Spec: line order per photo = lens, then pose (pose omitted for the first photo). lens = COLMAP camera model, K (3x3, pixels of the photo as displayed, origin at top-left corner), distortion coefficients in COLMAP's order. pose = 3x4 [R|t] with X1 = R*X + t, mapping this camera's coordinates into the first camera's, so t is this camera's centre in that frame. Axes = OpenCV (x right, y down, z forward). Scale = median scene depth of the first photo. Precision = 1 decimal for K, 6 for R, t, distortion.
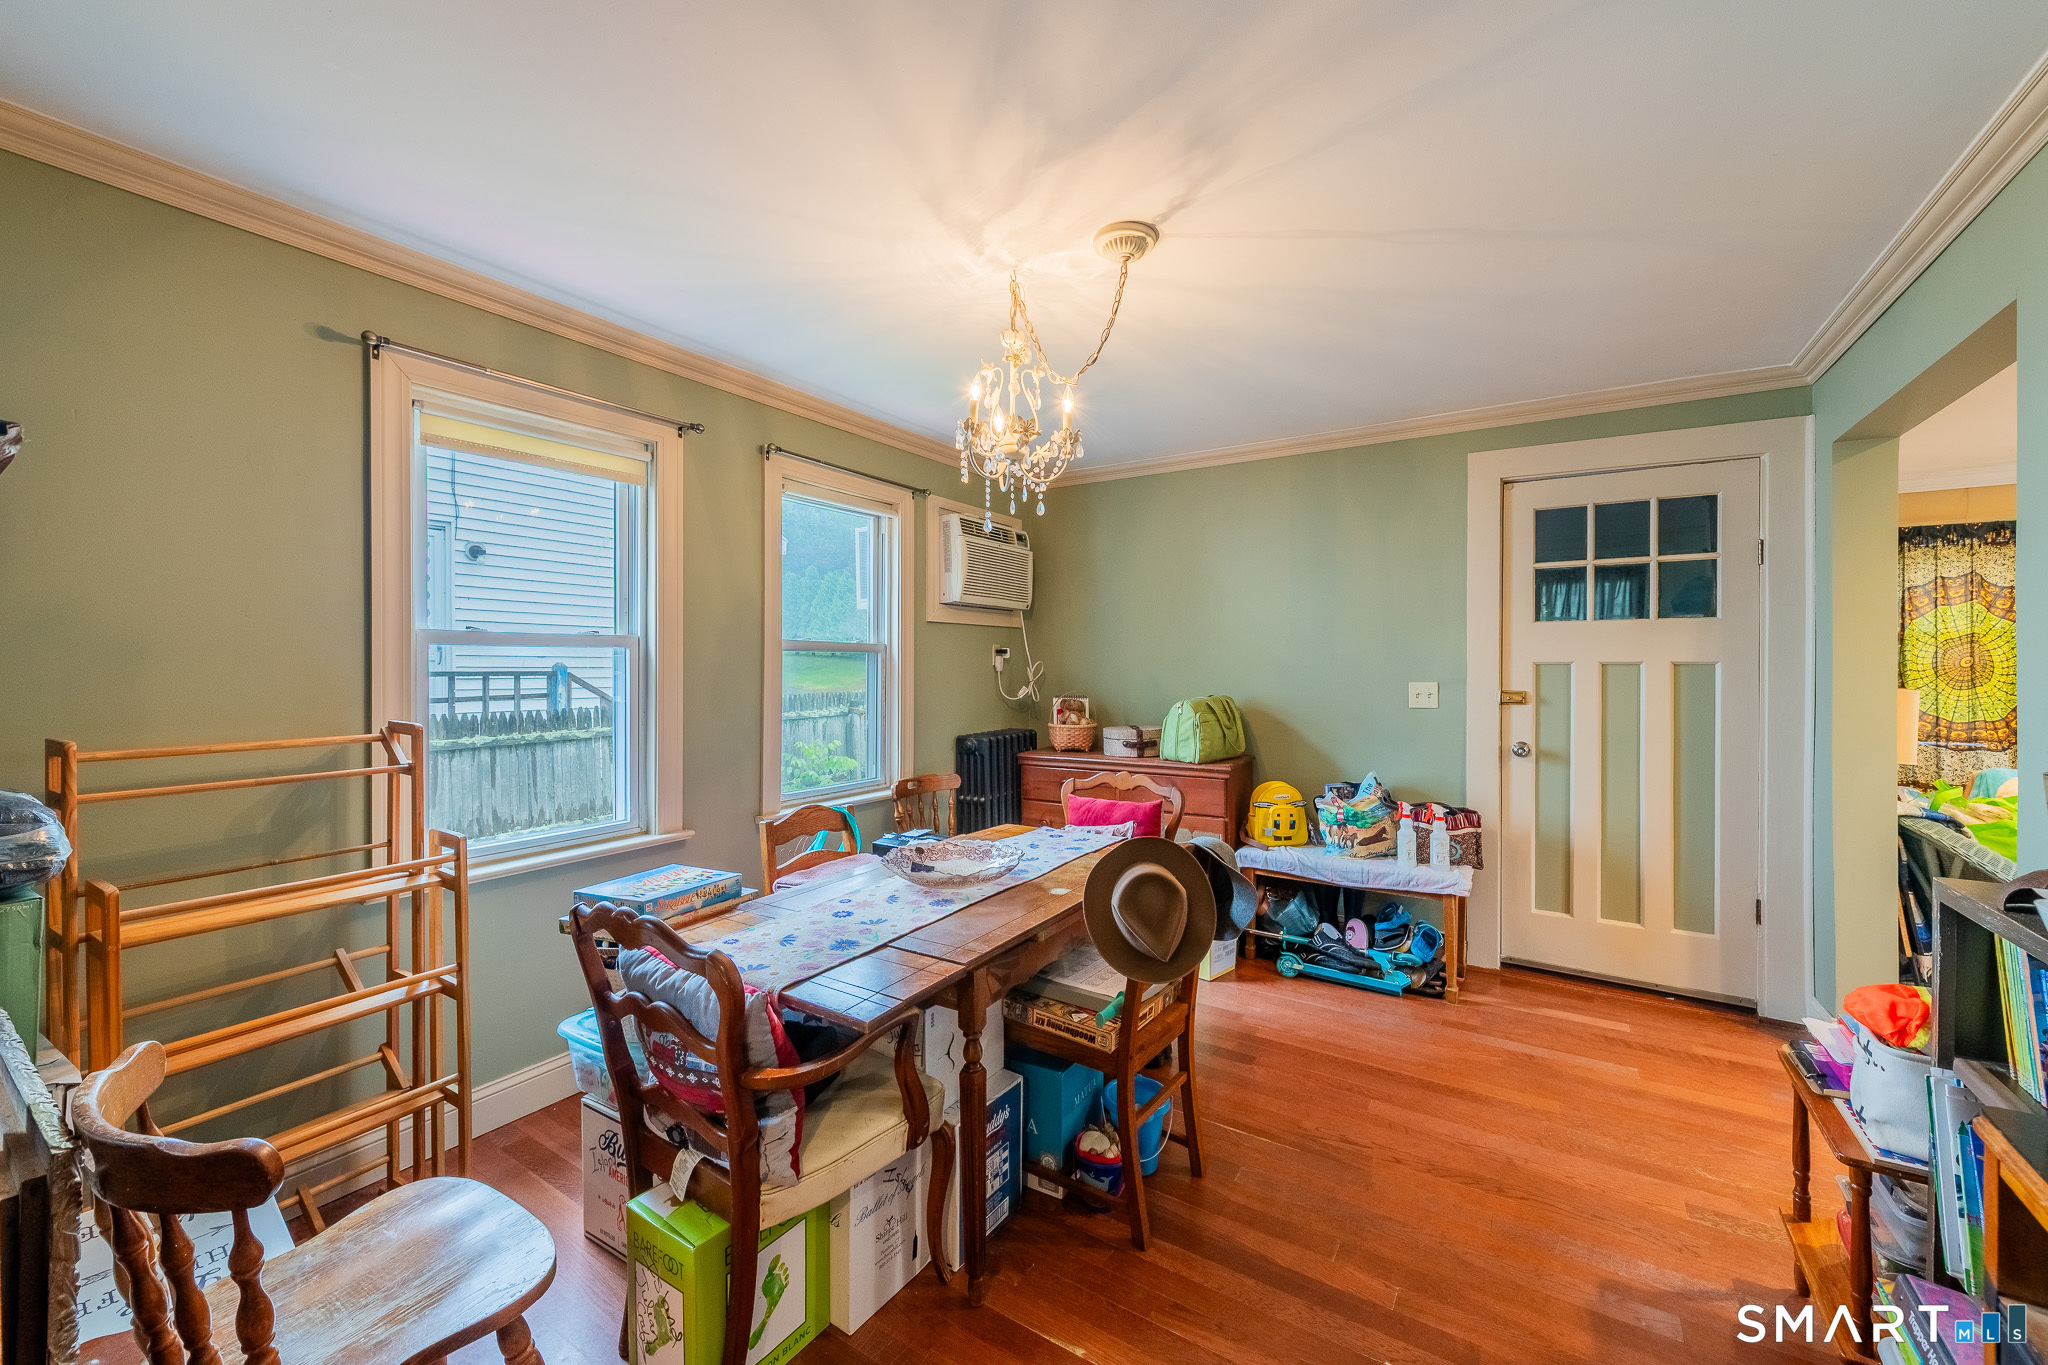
lens RADIAL K [[806.0, 0, 1020.3], [0, 806.0, 672.2], [0, 0, 1]] dist [0.000974, 0.000041]
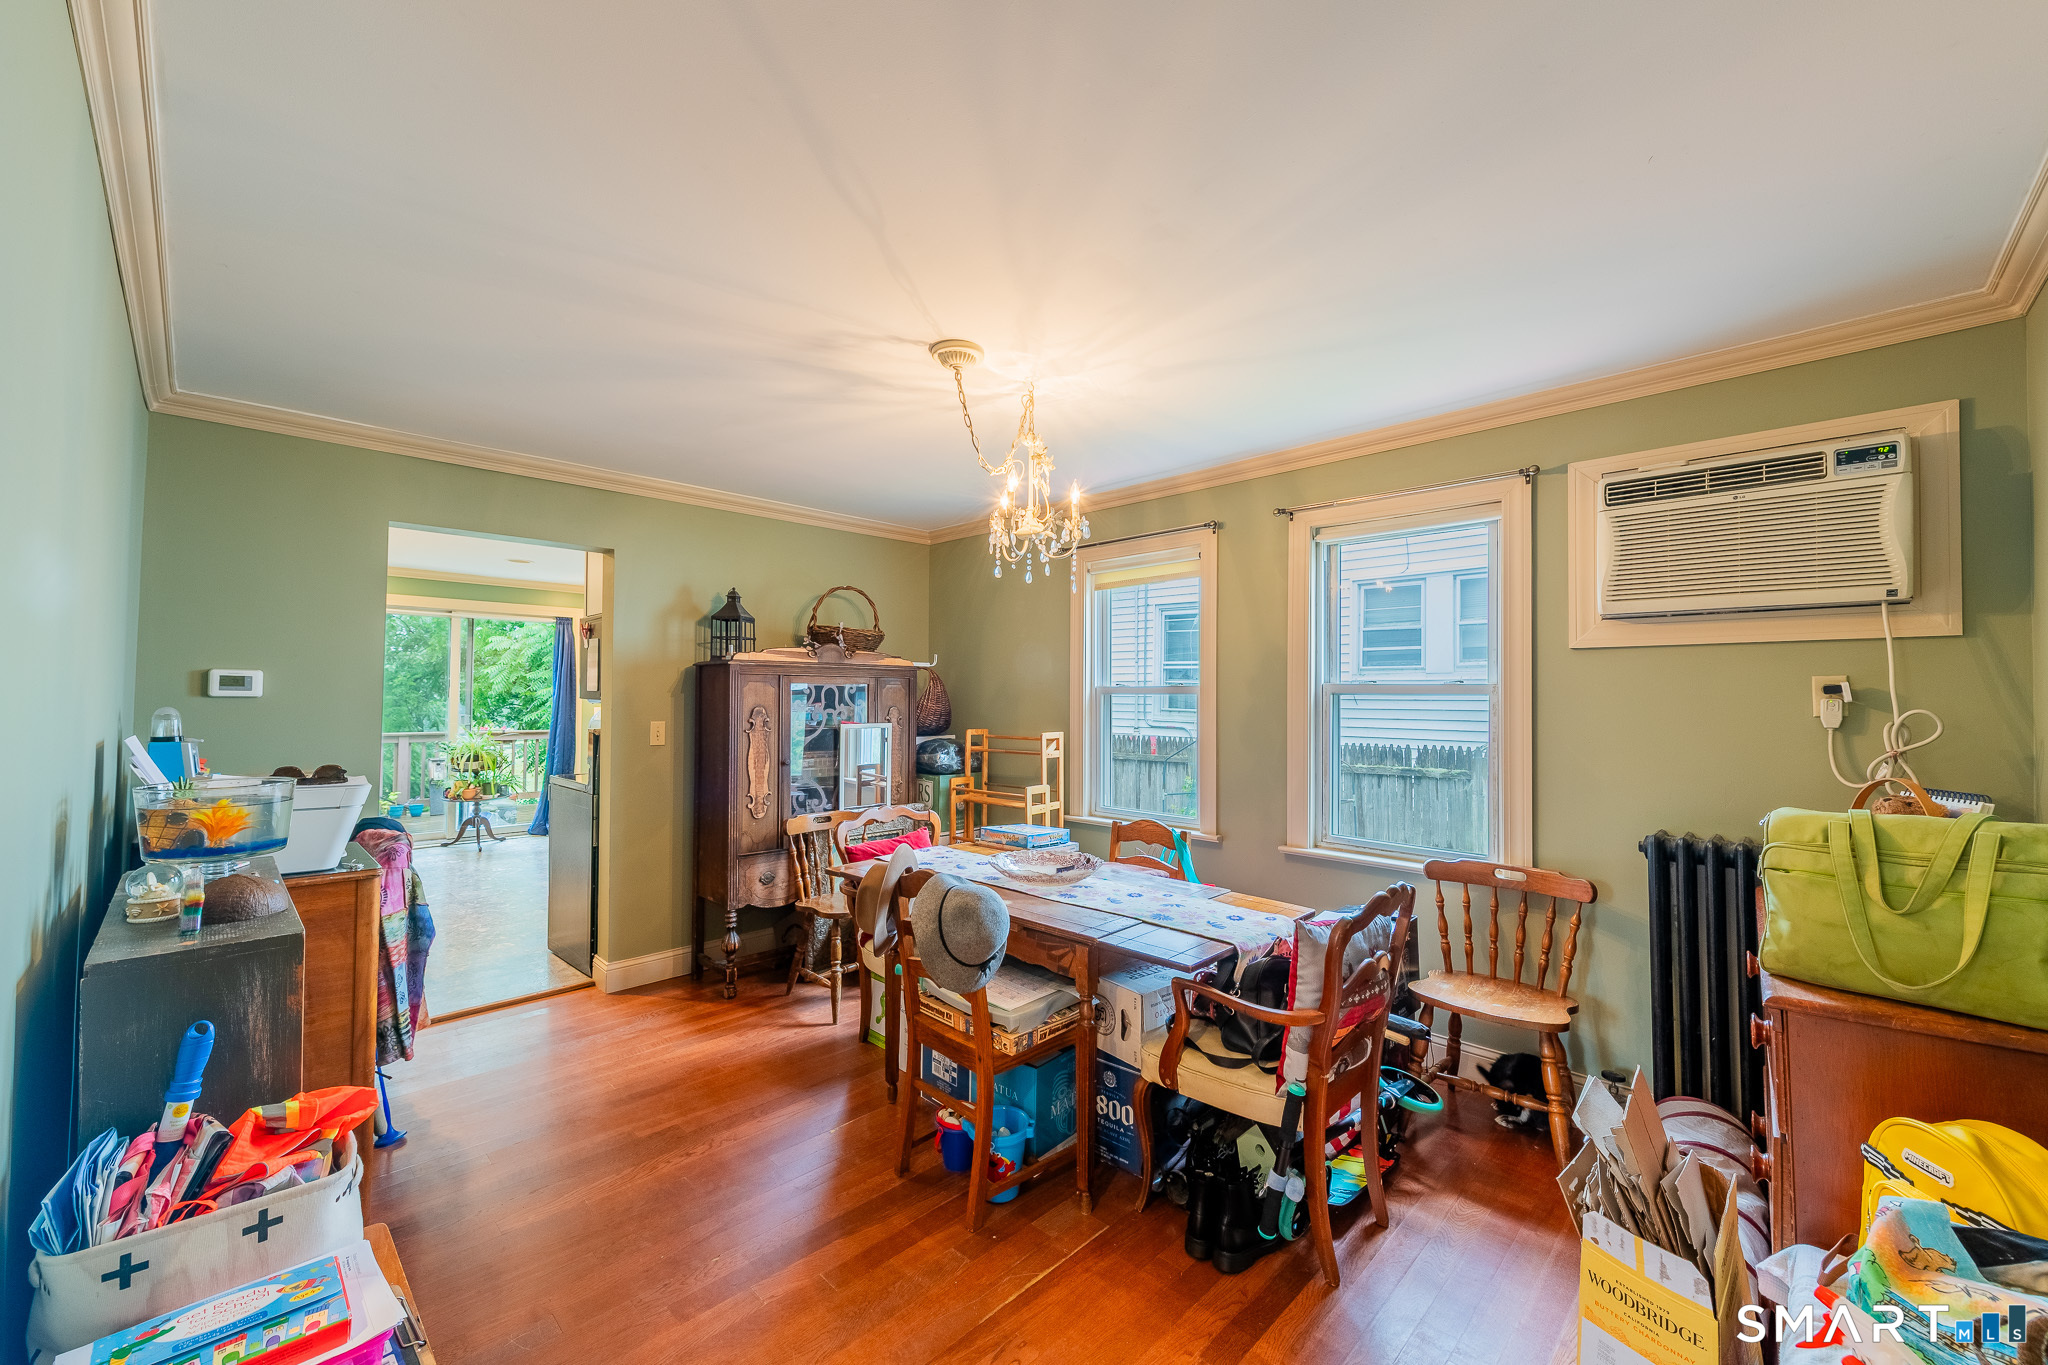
lens RADIAL K [[806.0, 0, 1020.3], [0, 806.0, 672.2], [0, 0, 1]] dist [0.000974, 0.000041]
pose [[-0.188359, -0.037558, -0.981382, 0.817400], [-0.015517, 0.999258, -0.035264, -0.014555], [0.981978, 0.008586, -0.188802, 0.851604]]
